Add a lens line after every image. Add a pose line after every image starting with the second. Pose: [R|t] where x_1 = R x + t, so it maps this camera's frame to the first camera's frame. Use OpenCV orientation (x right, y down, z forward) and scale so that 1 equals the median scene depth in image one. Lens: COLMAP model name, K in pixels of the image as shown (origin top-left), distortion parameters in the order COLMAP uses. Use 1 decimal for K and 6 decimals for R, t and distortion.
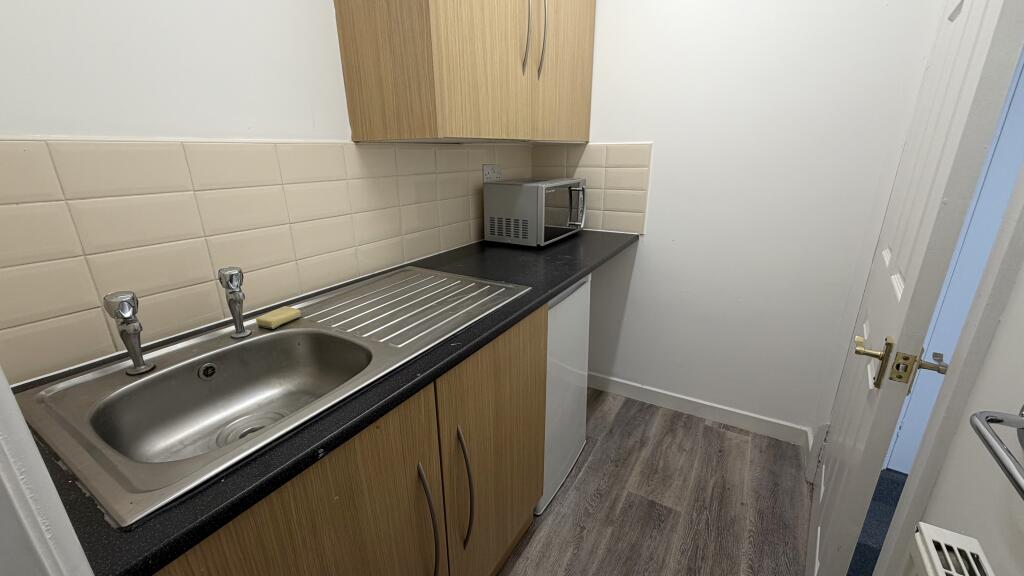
lens RADIAL K [[408.3, 0, 507.3], [0, 408.3, 286.8], [0, 0, 1]] dist [0.001288, 0.000136]
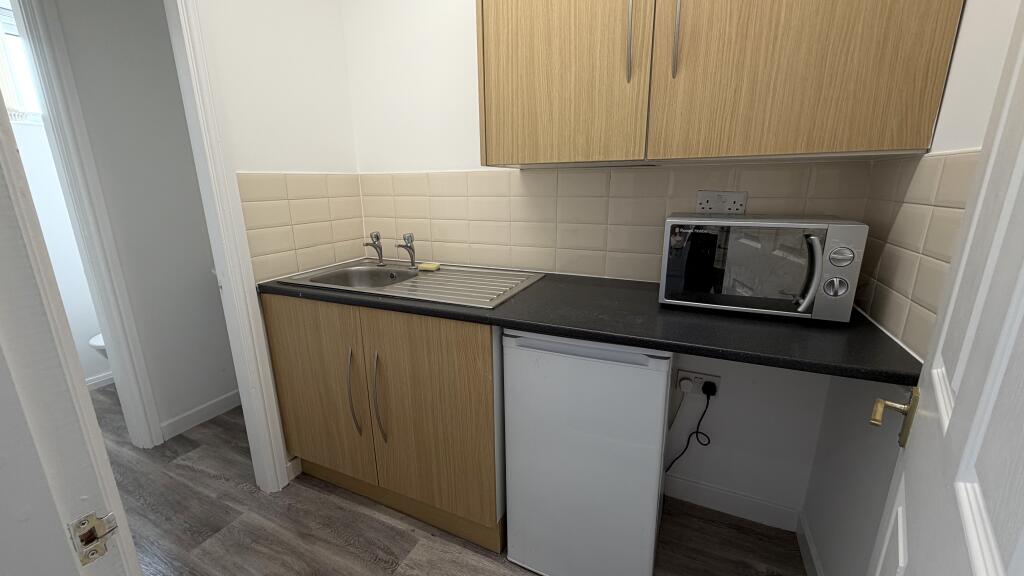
lens RADIAL K [[408.3, 0, 507.3], [0, 408.3, 286.8], [0, 0, 1]] dist [0.001288, 0.000136]
pose [[0.144046, 0.266263, -0.953077, 0.848109], [-0.293868, 0.931183, 0.215732, -0.236282], [0.944930, 0.249004, 0.212379, 0.675034]]
